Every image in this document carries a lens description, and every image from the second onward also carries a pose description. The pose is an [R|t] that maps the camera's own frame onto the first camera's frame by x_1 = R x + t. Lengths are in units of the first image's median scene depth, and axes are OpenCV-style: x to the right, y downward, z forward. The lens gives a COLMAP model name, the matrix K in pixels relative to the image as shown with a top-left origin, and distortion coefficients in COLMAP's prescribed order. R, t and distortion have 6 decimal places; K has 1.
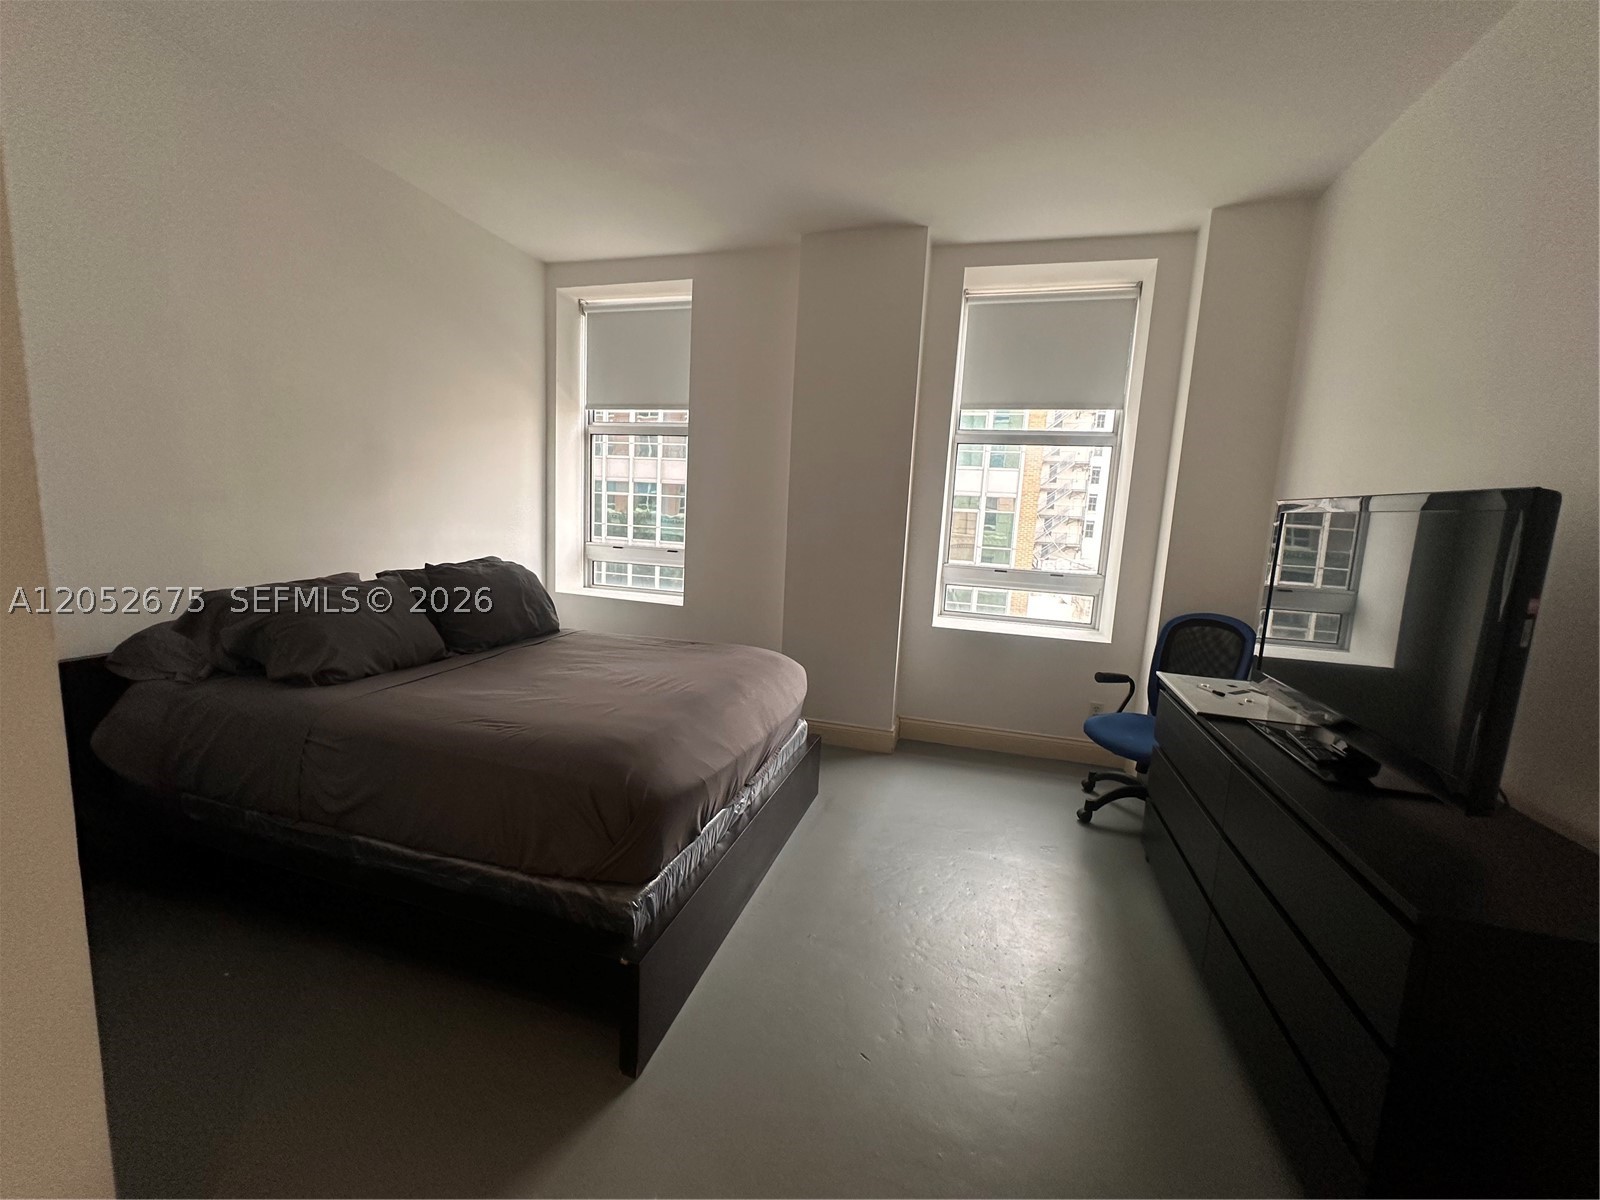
lens RADIAL K [[638.0, 0, 803.4], [0, 638.0, 602.7], [0, 0, 1]] dist [-0.004030, -0.000500]
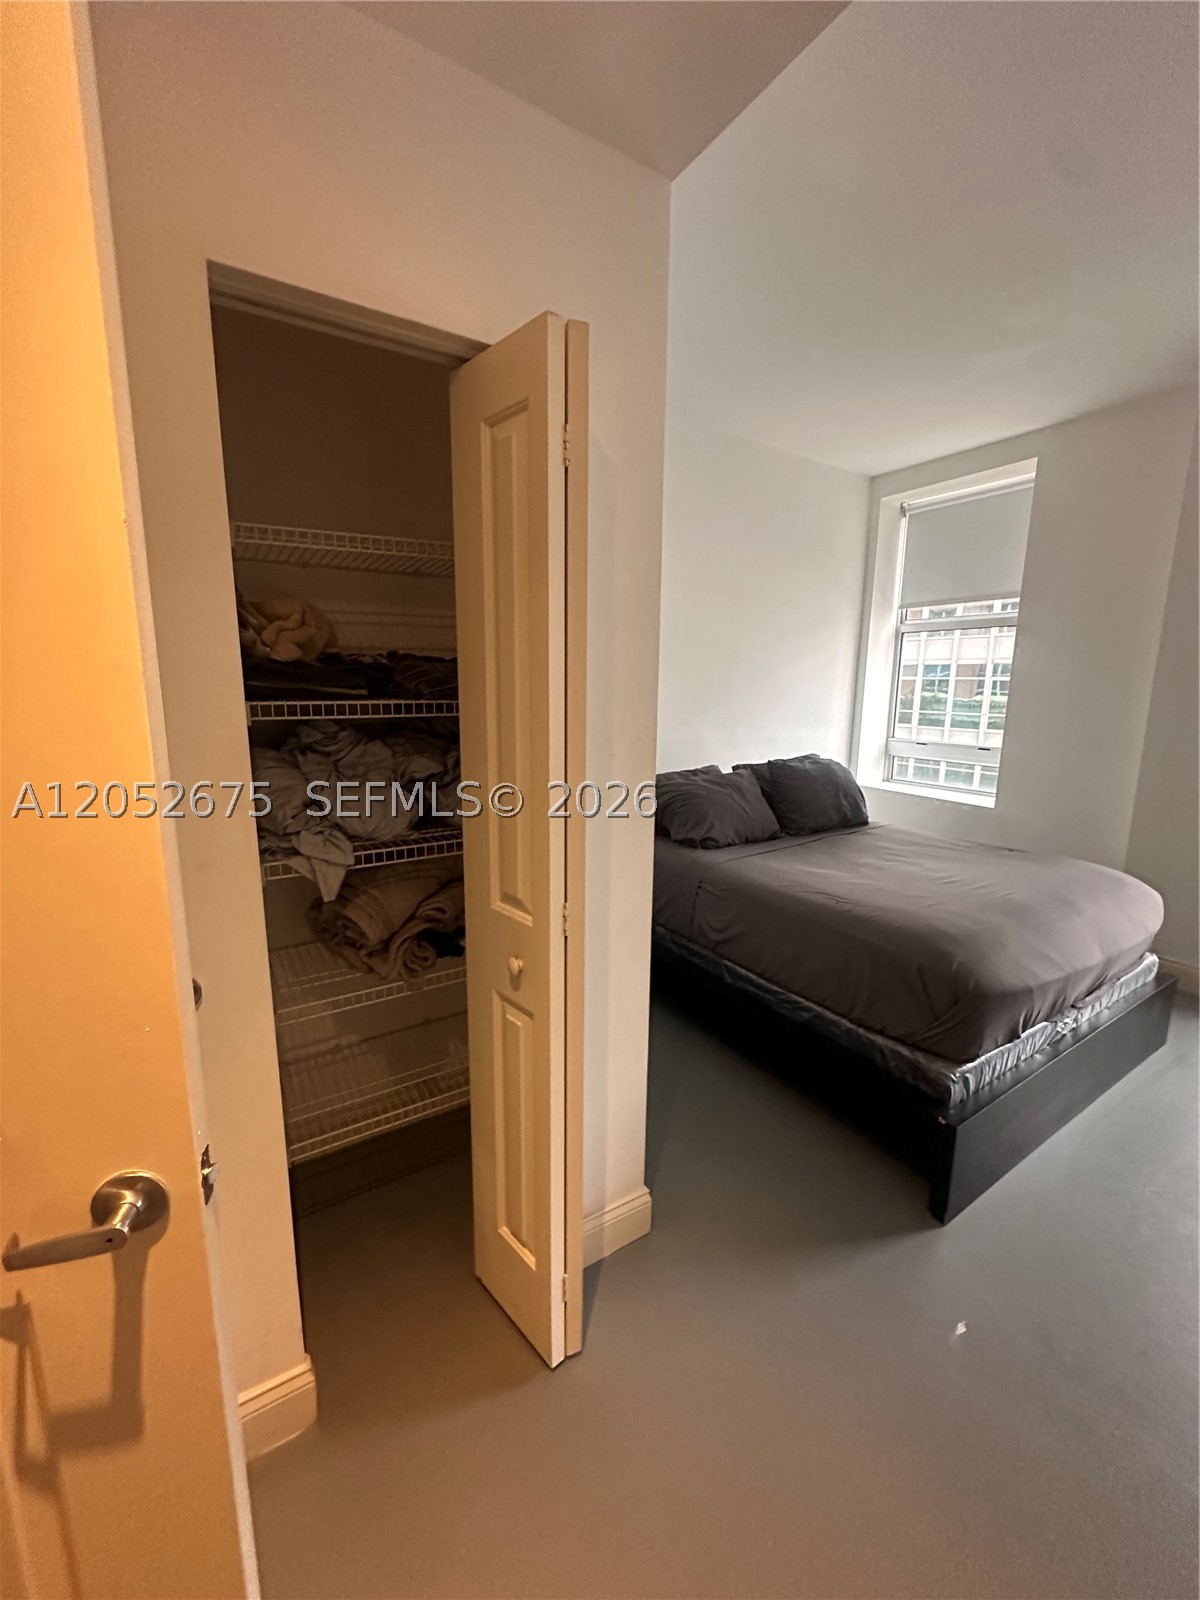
lens RADIAL K [[638.0, 0, 600.0], [0, 638.0, 800.0], [0, 0, 1]] dist [-0.004030, -0.000500]
pose [[0.754659, 0.073323, -0.652008, -0.023832], [-0.061660, 0.997264, 0.040781, -0.015923], [0.653214, 0.009427, 0.757115, -0.173363]]
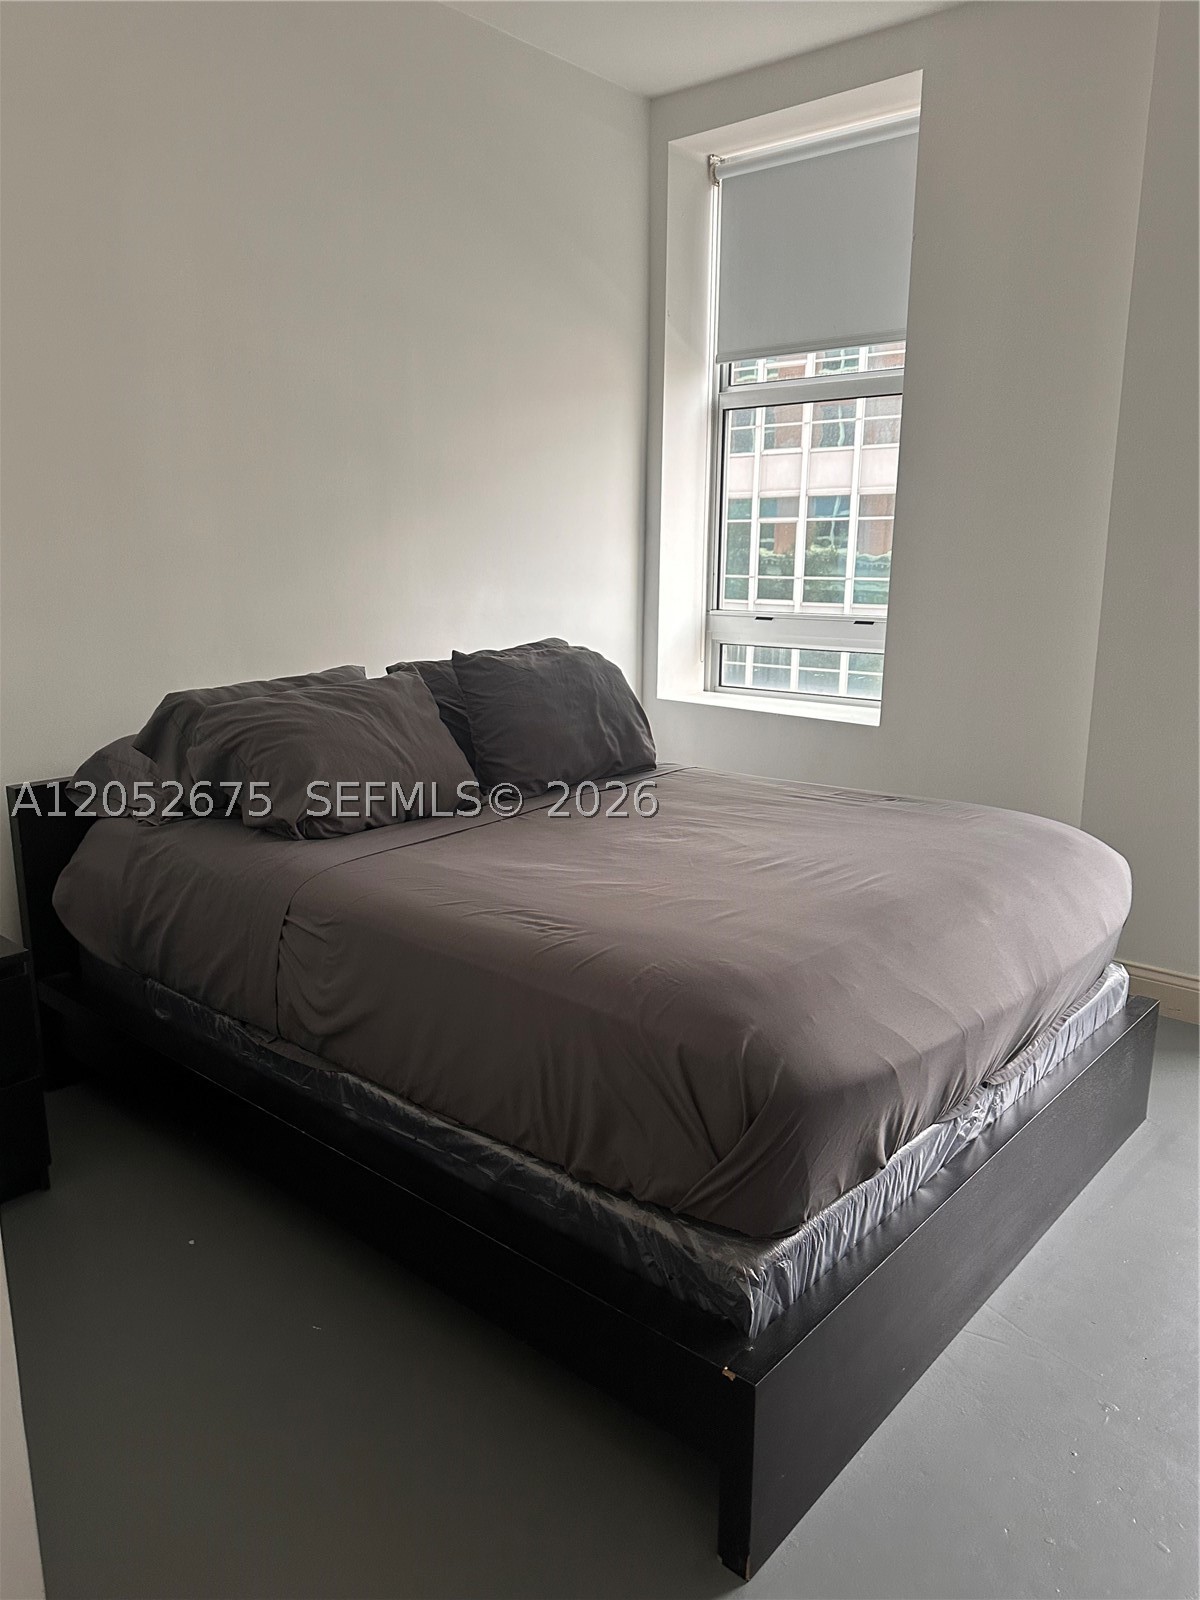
lens RADIAL K [[1151.6, 0, 586.5], [0, 1151.6, 802.2], [0, 0, 1]] dist [0.108802, -0.166299]
pose [[0.903127, 0.045509, -0.426954, 0.009320], [-0.014698, 0.997061, 0.075185, -0.001650], [0.429121, -0.061626, 0.901142, 0.040948]]
